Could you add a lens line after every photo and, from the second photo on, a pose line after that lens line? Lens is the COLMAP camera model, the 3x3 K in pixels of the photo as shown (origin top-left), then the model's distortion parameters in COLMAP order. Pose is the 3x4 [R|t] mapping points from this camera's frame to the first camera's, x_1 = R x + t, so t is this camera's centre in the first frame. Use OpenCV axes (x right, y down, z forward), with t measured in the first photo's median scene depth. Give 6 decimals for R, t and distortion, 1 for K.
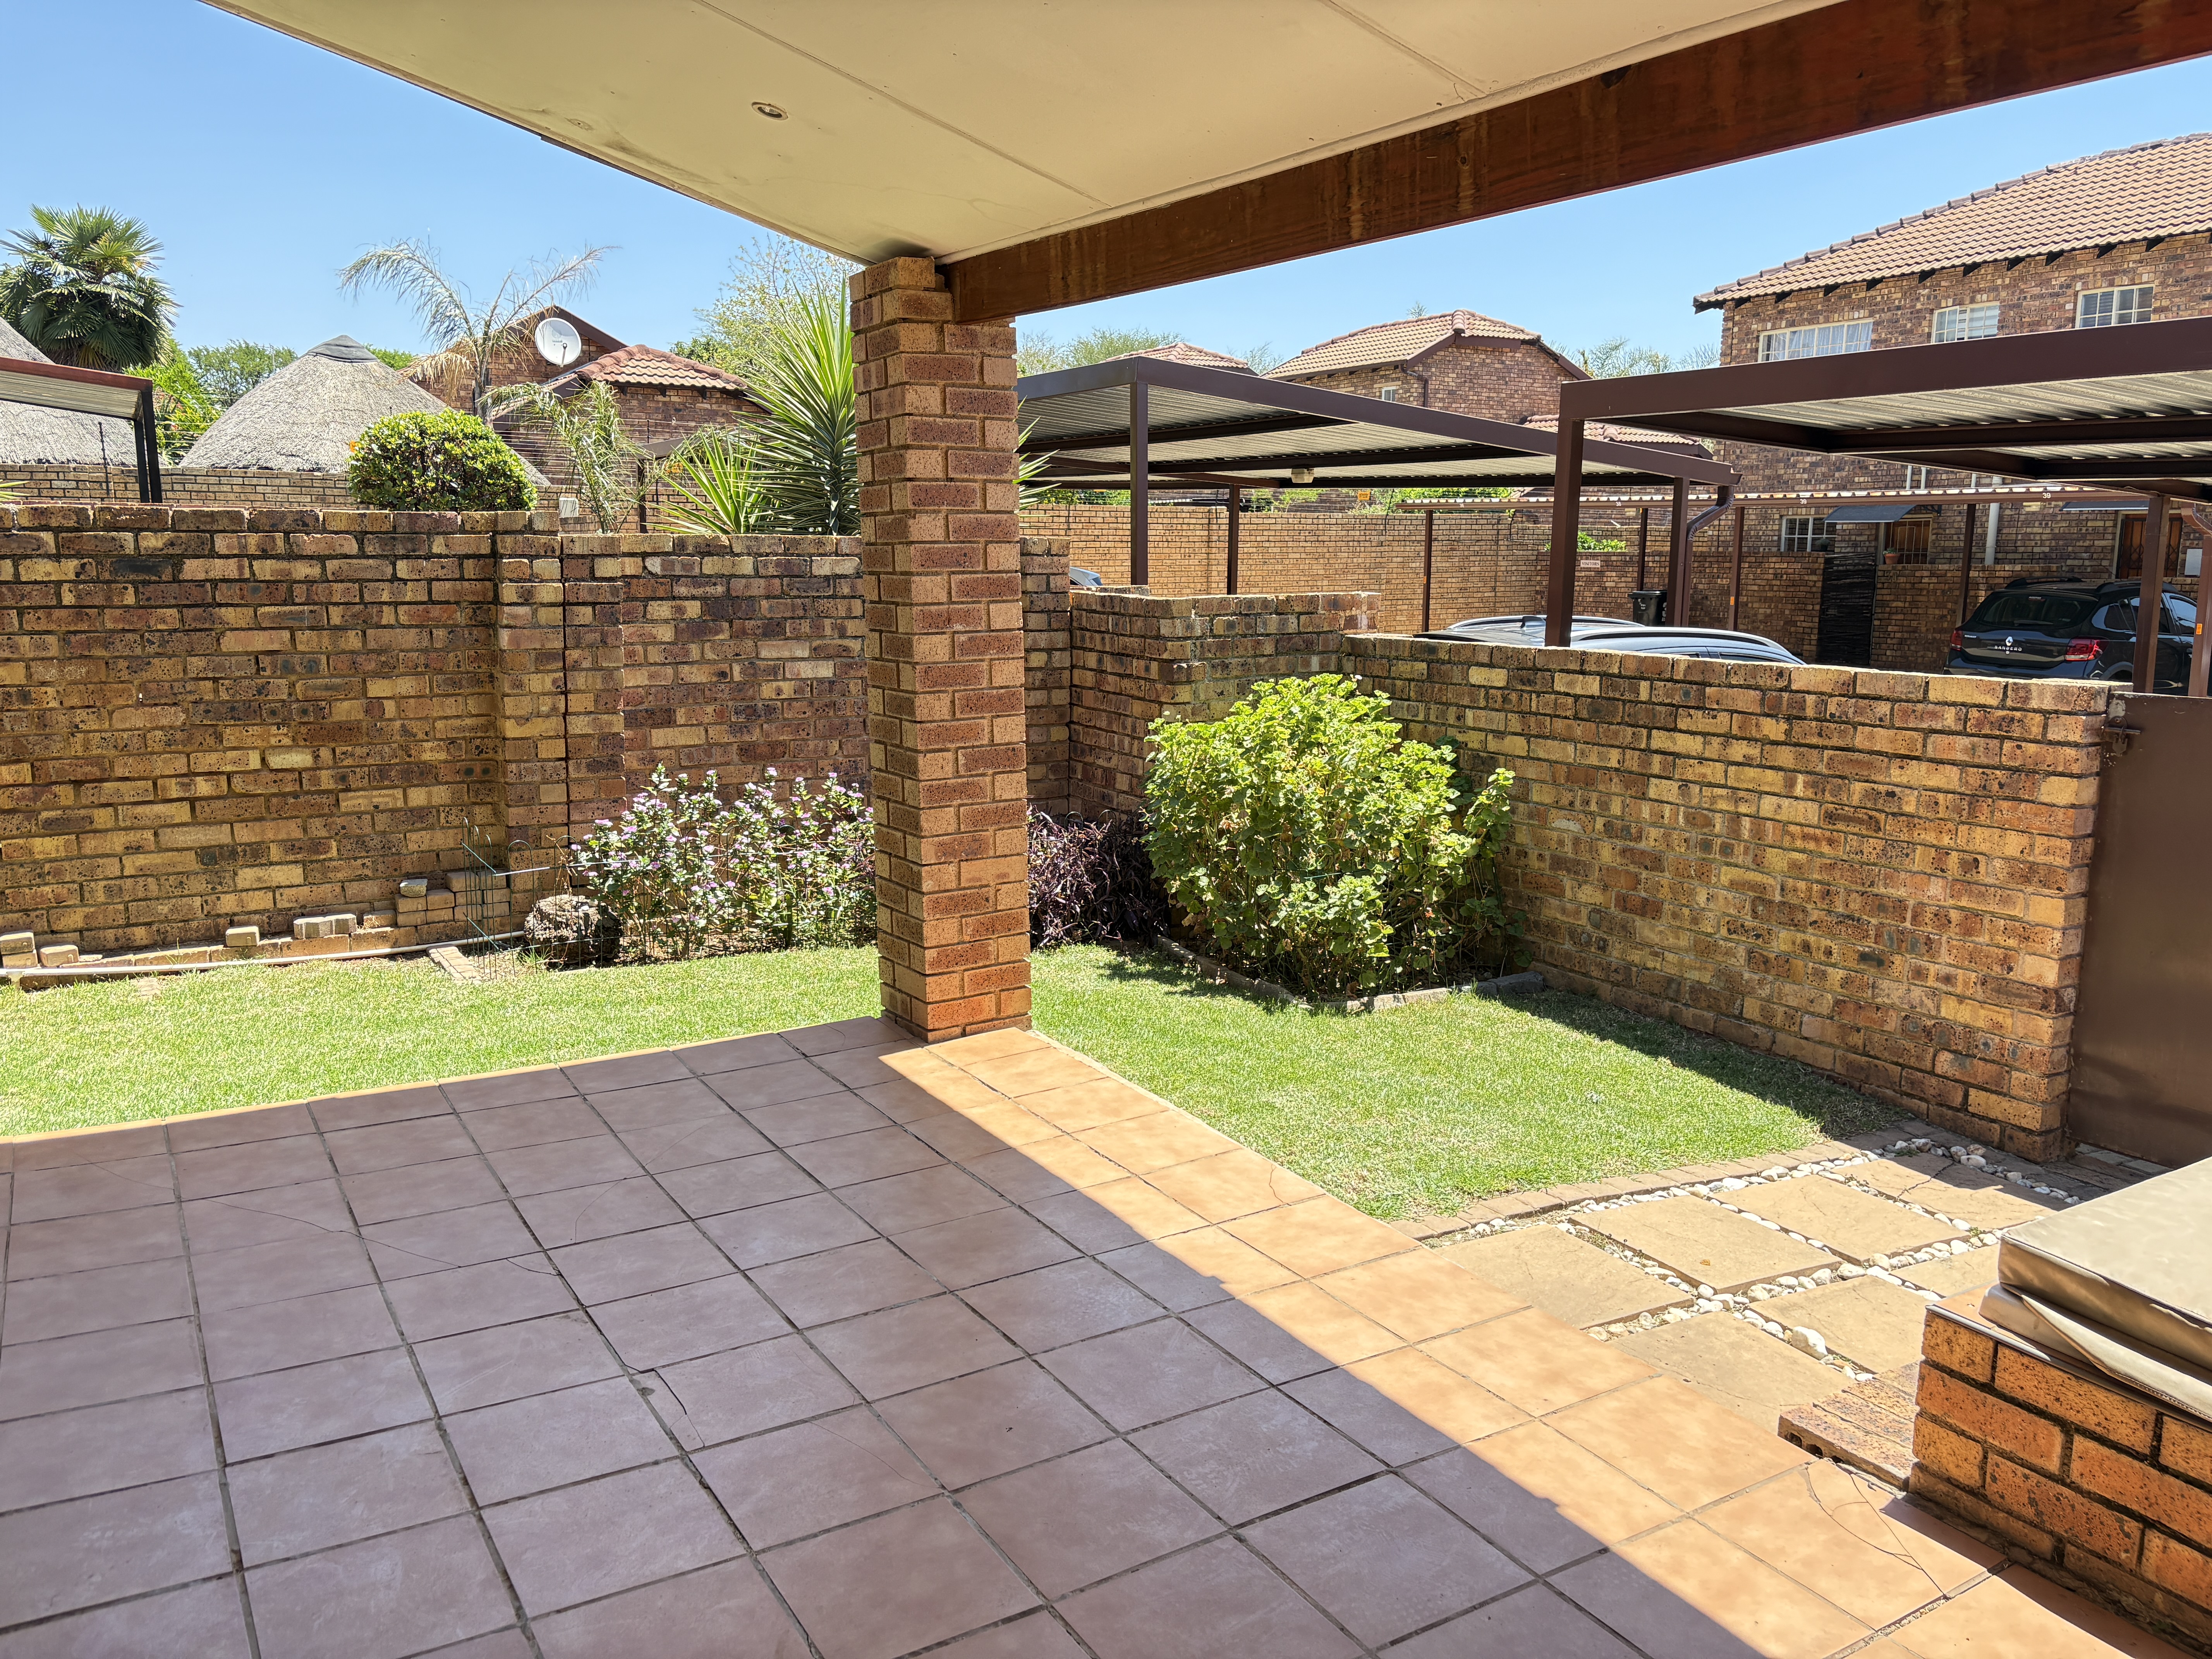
lens RADIAL K [[1664.8, 0, 1090.7], [0, 1664.8, 825.1], [0, 0, 1]] dist [0.064712, -0.068180]
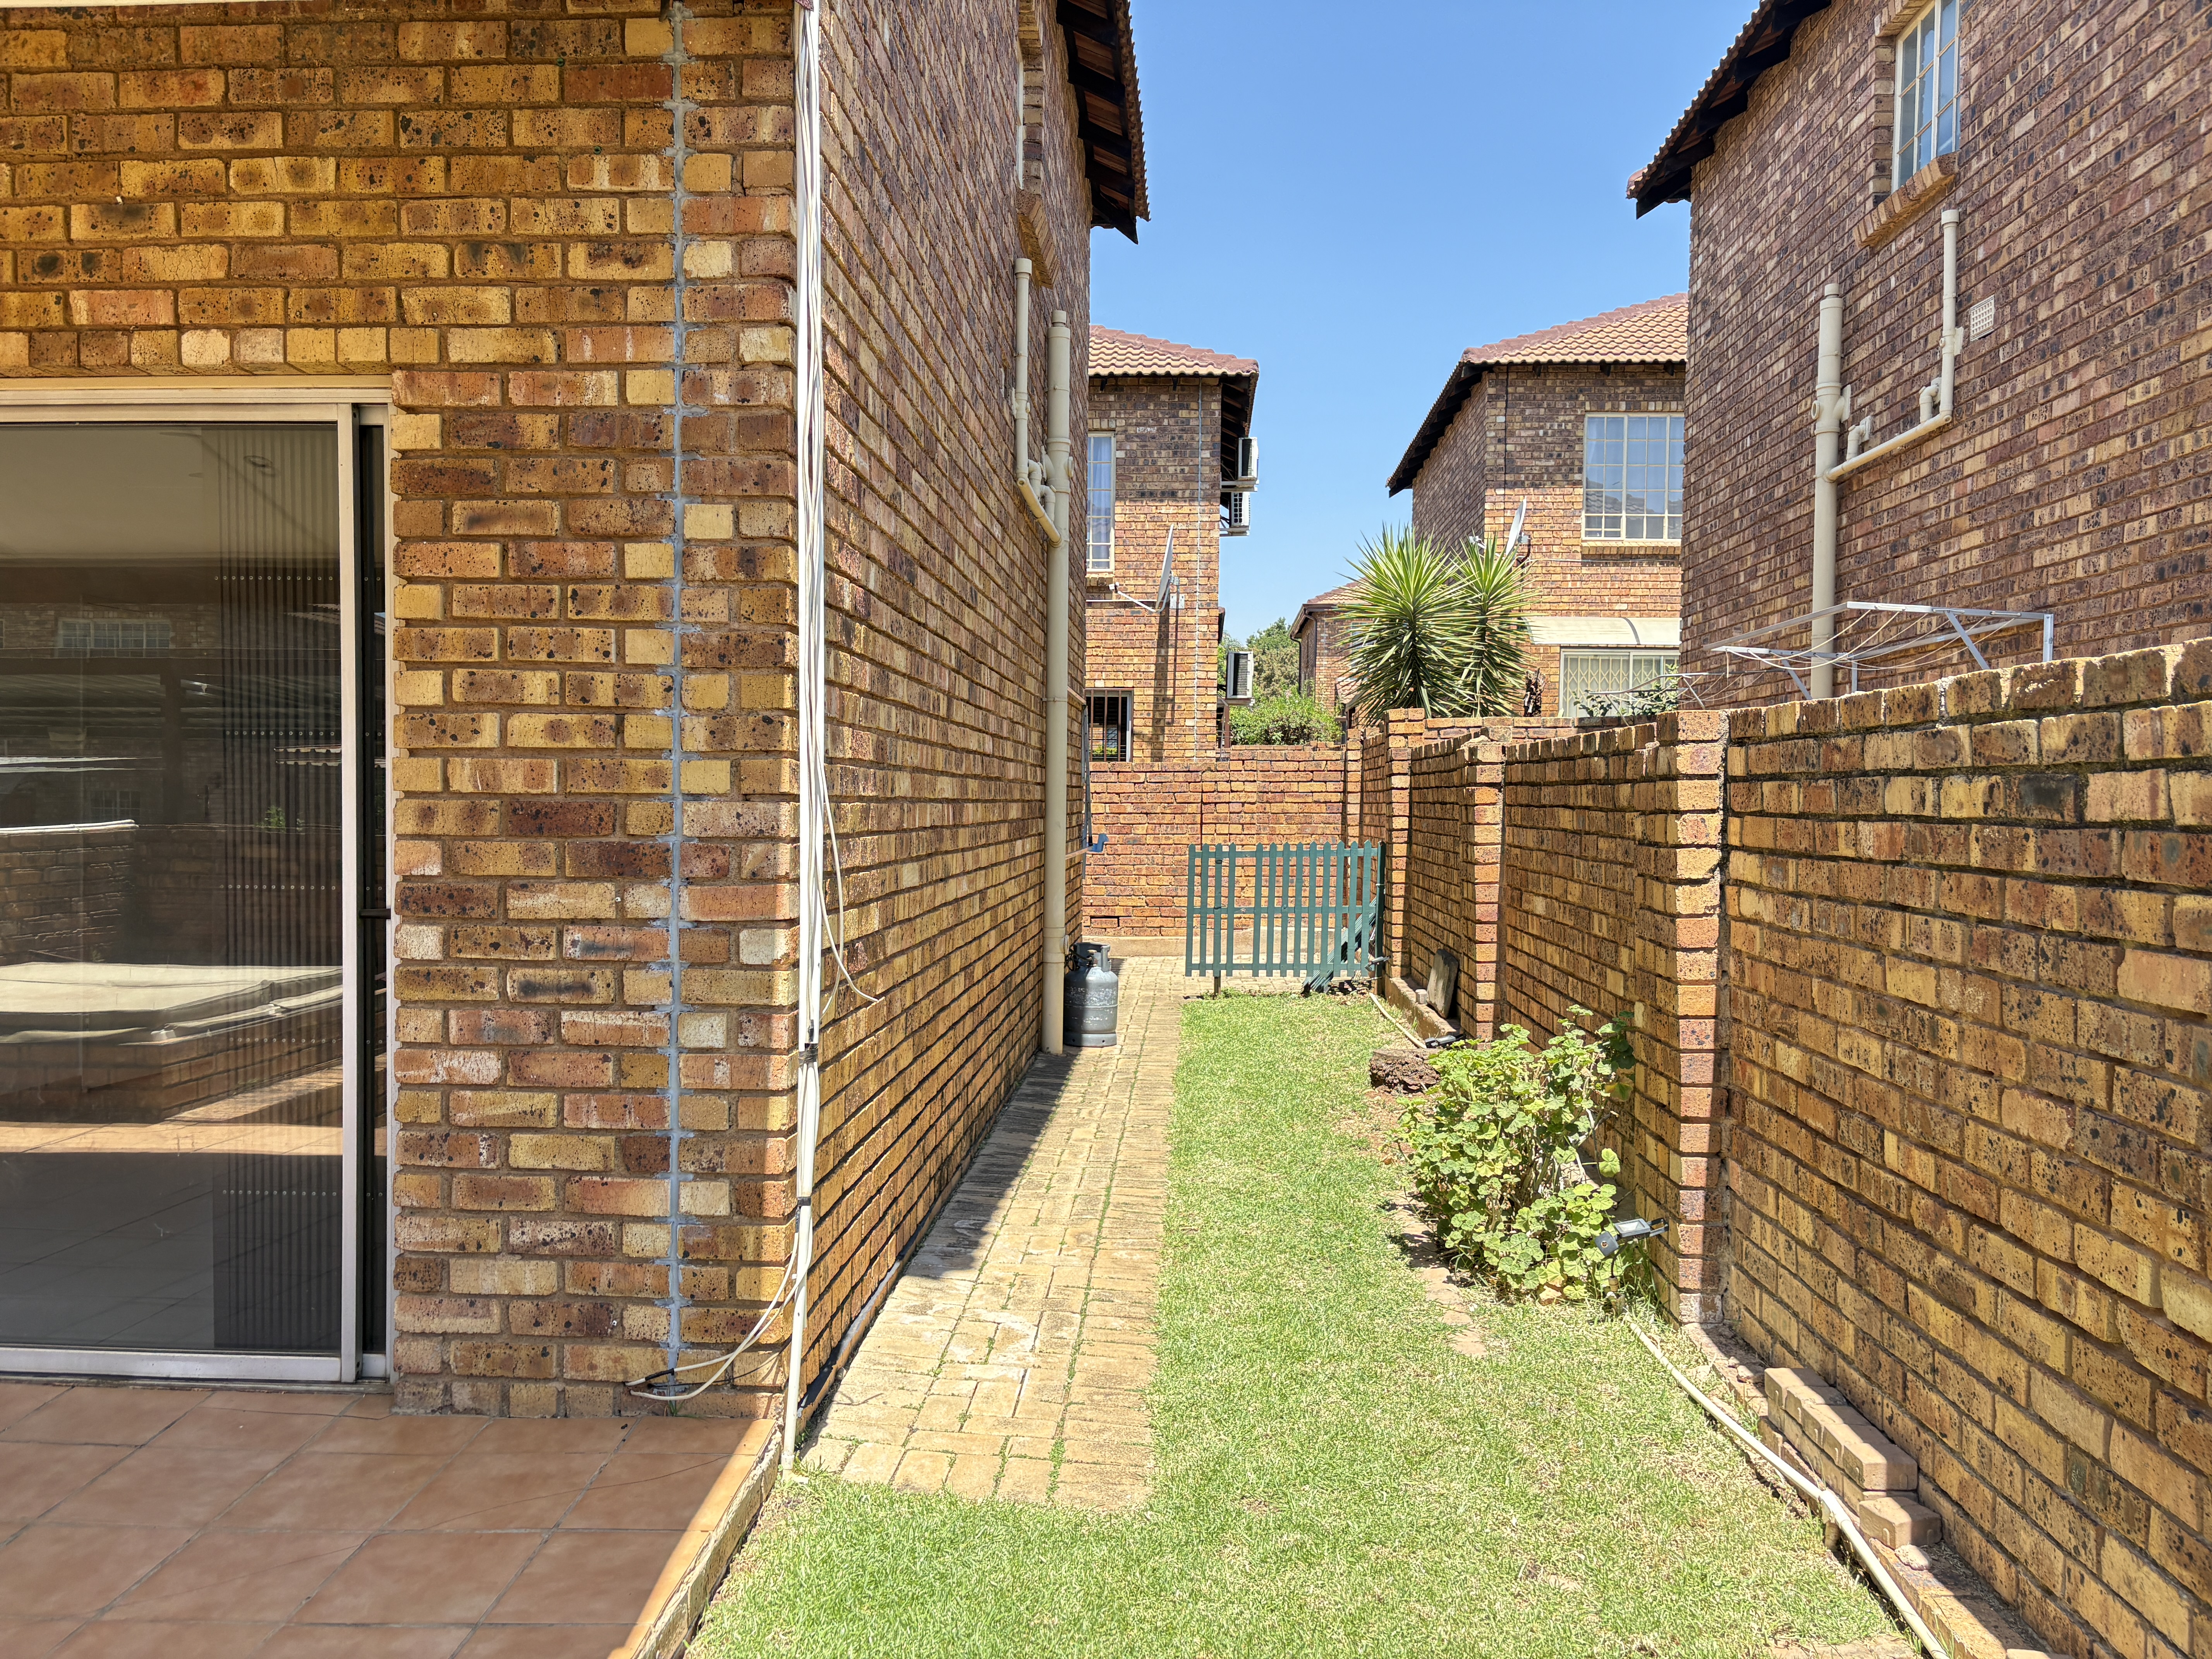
lens RADIAL K [[1664.8, 0, 1107.2], [0, 1664.8, 835.5], [0, 0, 1]] dist [0.064712, -0.068180]
pose [[-0.558343, 0.019769, -0.829375, -0.046549], [-0.147748, 0.981365, 0.122858, -0.165231], [0.816348, 0.191136, -0.545017, 1.080891]]
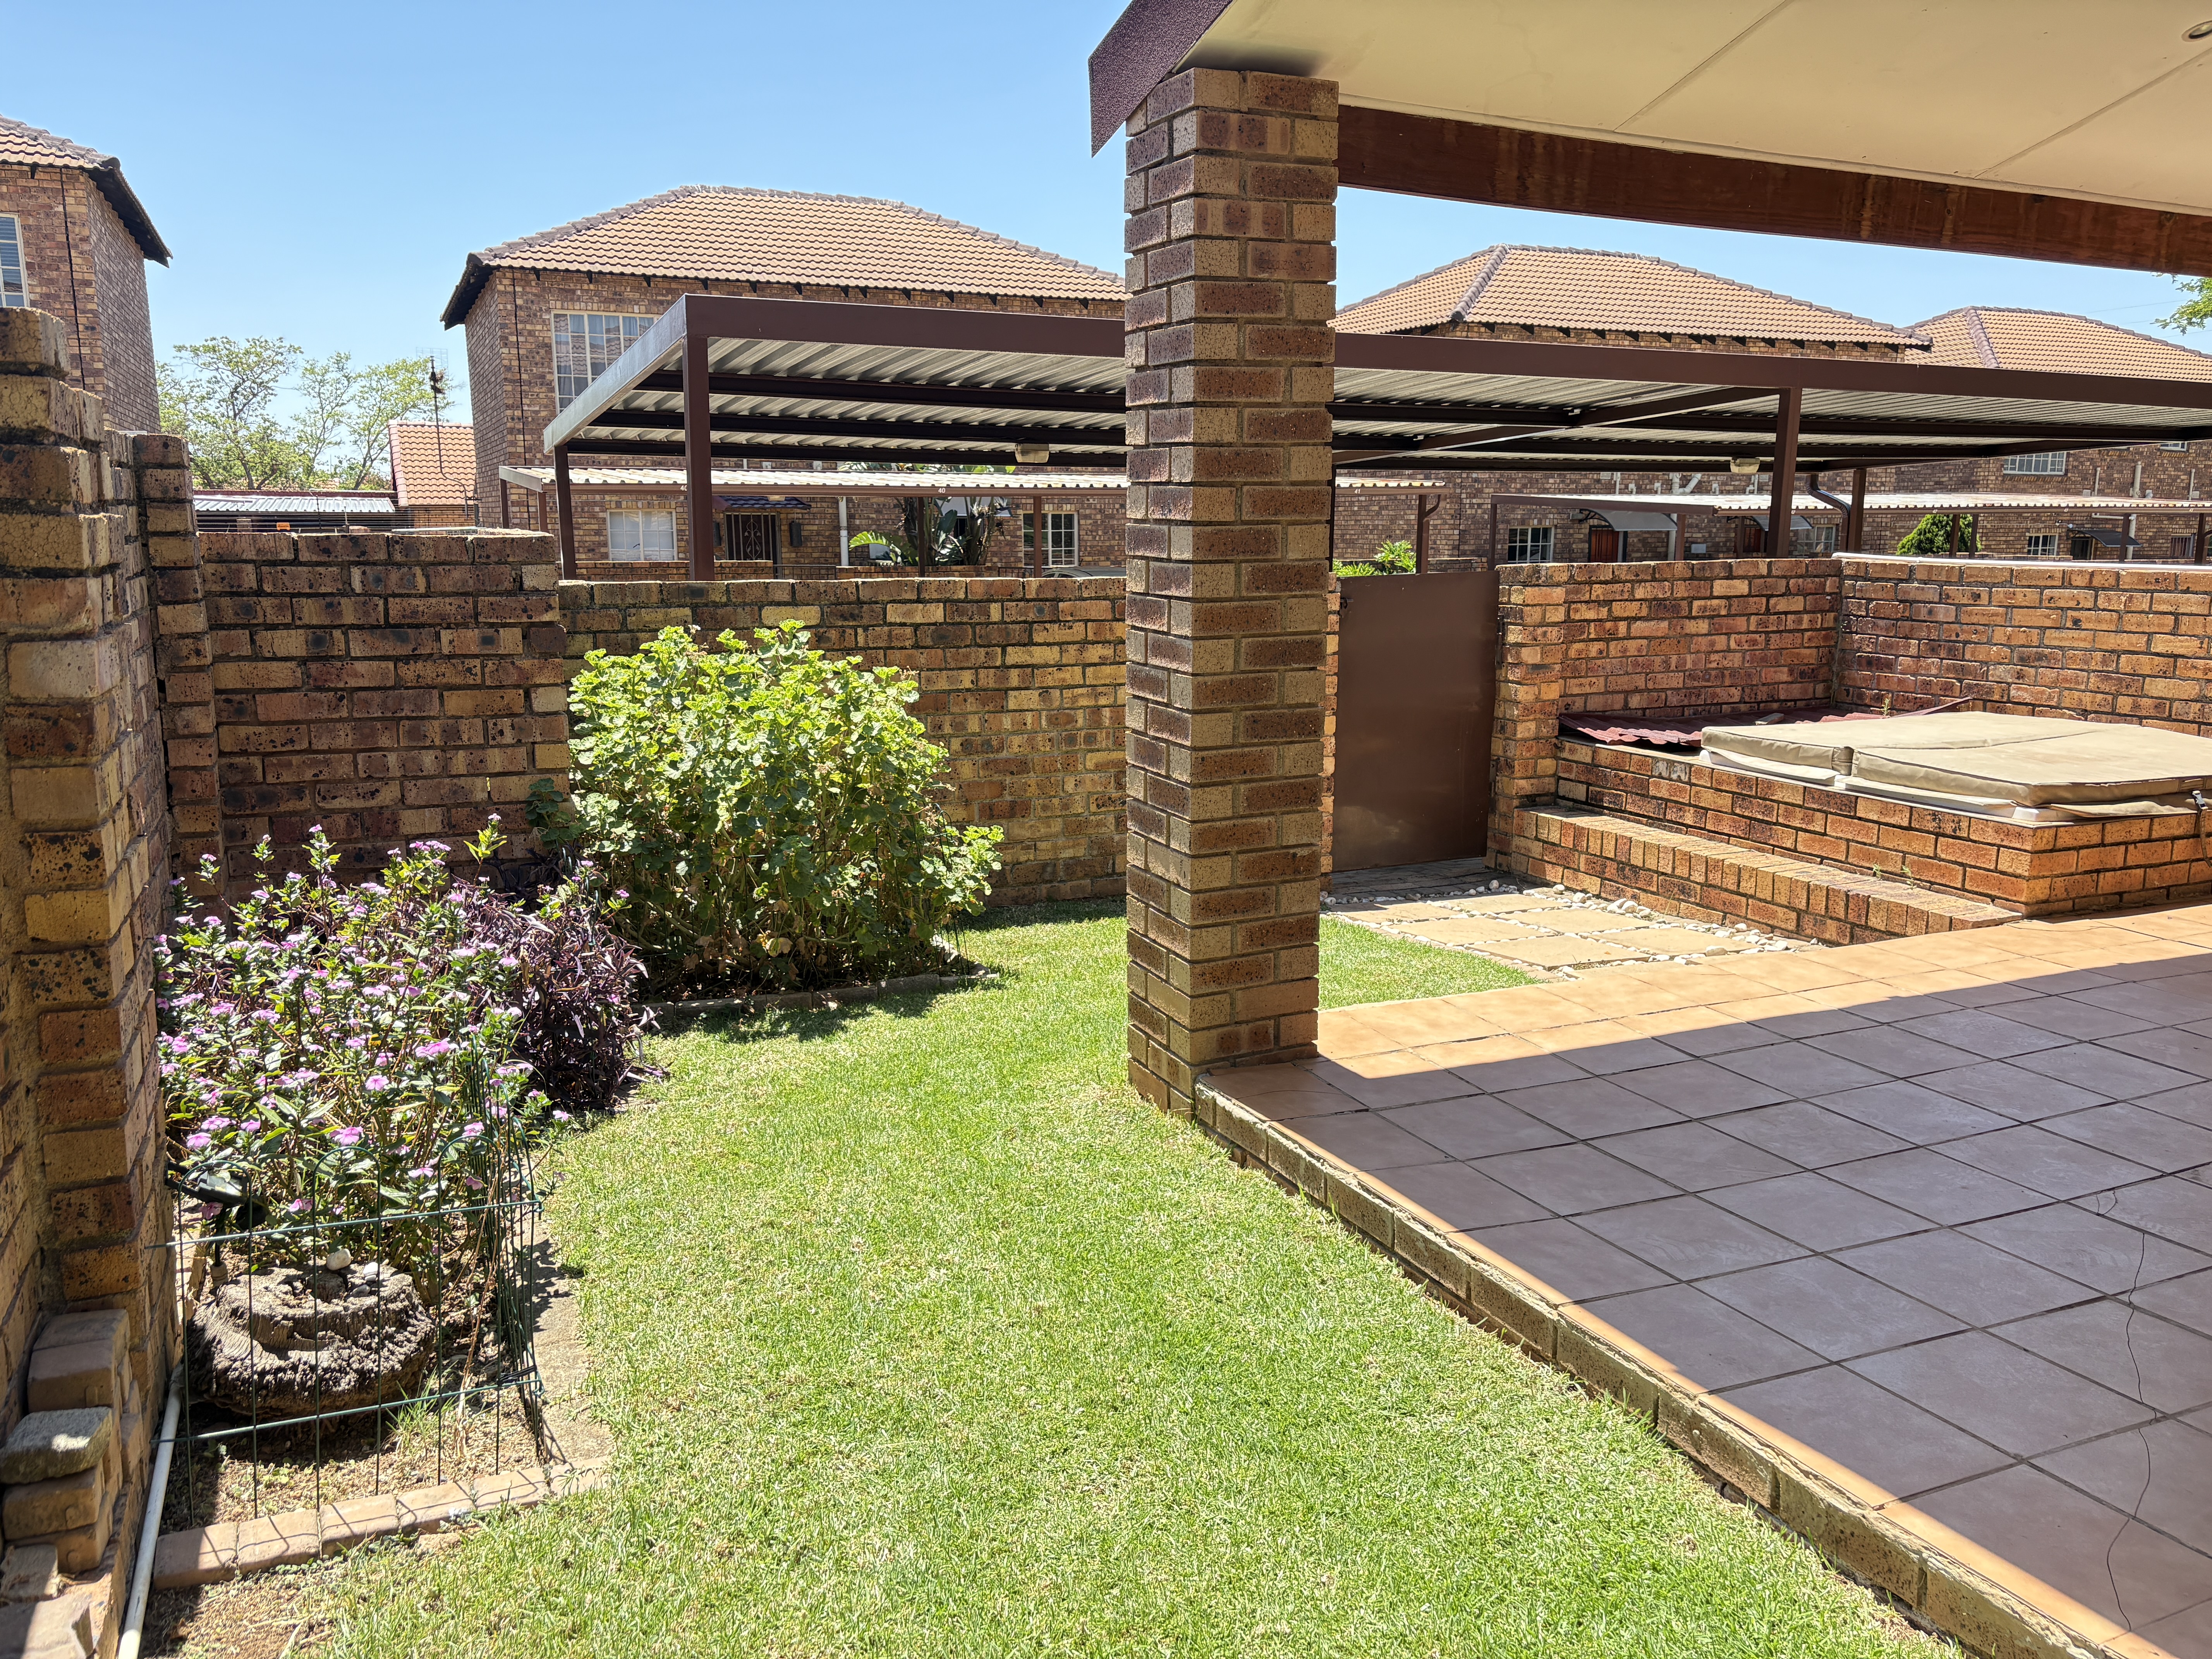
lens RADIAL K [[1664.8, 0, 1102.4], [0, 1664.8, 831.3], [0, 0, 1]] dist [0.064712, -0.068180]
pose [[0.104229, -0.183266, 0.977522, -0.766414], [0.162261, 0.972840, 0.165087, -0.112718], [-0.981228, 0.141407, 0.131135, 0.839583]]
